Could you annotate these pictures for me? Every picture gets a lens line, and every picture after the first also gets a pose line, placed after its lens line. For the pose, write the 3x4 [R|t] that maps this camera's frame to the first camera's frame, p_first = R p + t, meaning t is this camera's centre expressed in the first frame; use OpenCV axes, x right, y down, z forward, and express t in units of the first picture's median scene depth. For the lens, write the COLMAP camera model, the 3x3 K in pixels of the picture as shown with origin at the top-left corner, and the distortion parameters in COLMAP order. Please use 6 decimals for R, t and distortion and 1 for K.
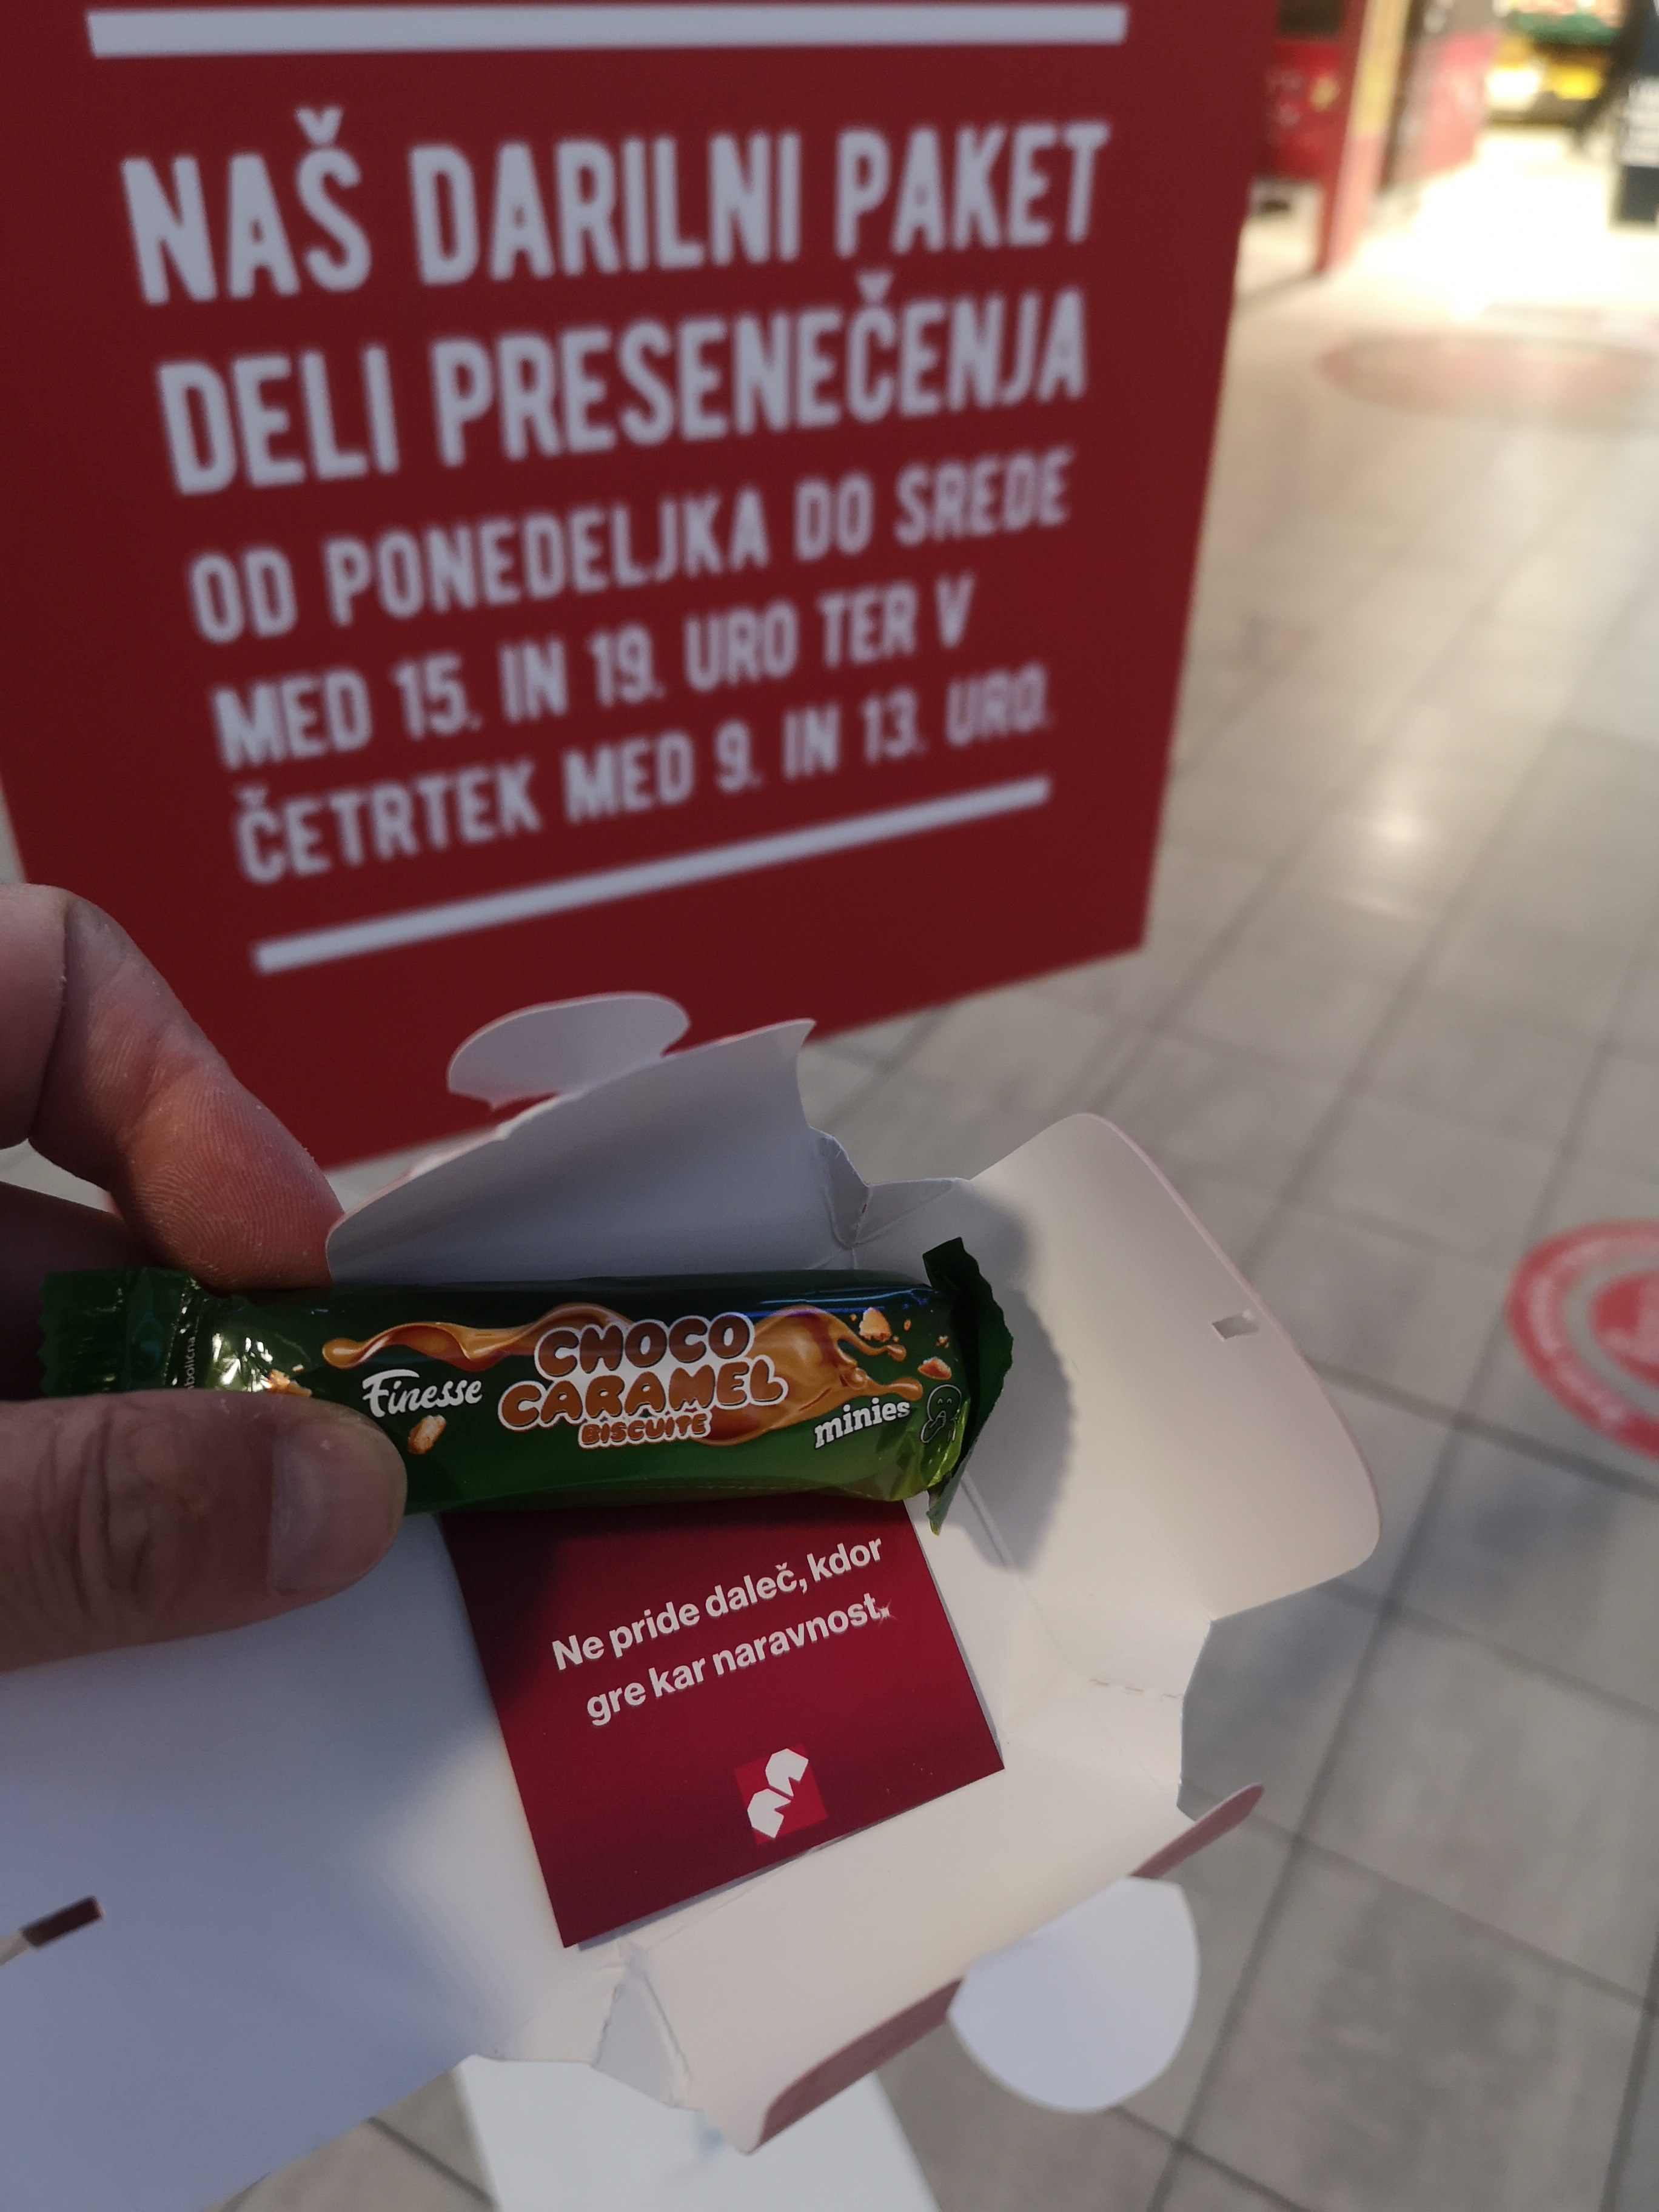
lens RADIAL K [[1719.5, 0, 821.8], [0, 1719.5, 1098.8], [0, 0, 1]] dist [-0.011286, -0.038016]
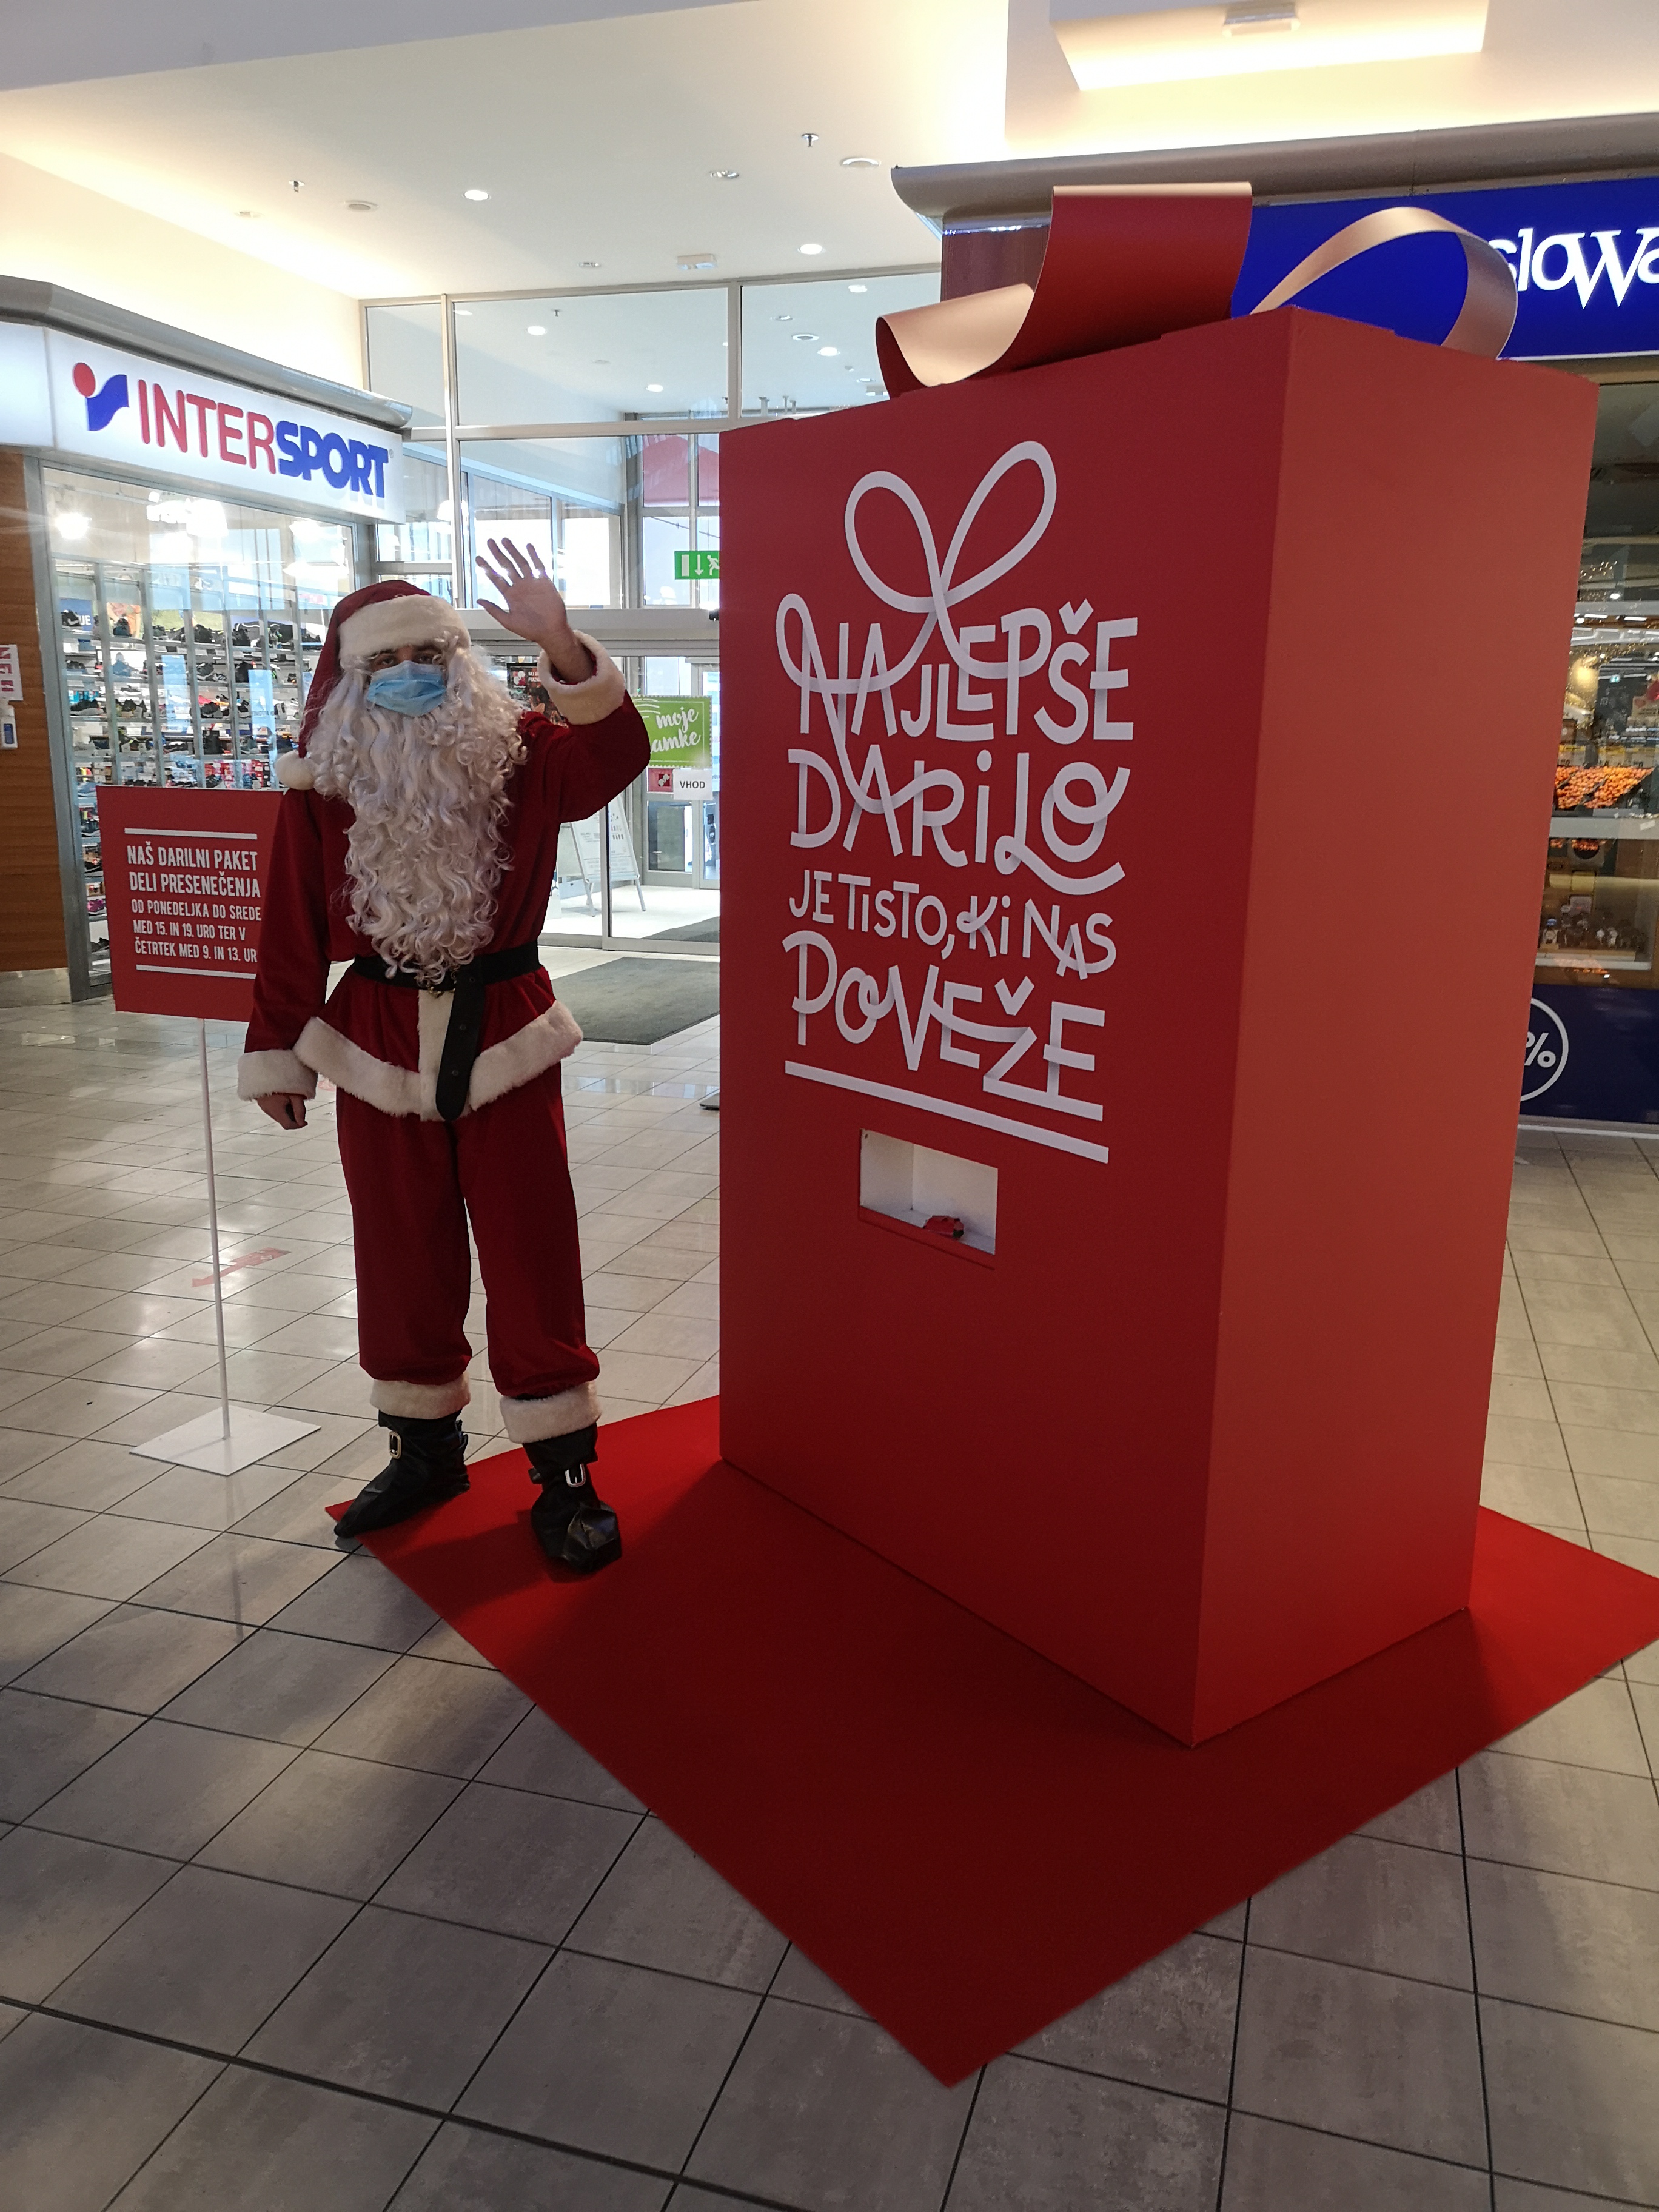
lens RADIAL K [[1719.5, 0, 830.7], [0, 1719.5, 1107.1], [0, 0, 1]] dist [-0.011286, -0.038016]
pose [[0.662393, 0.164821, -0.730800, 5.554327], [-0.423672, 0.886935, -0.183979, 0.413563], [0.617849, 0.431486, 0.657330, -1.174781]]
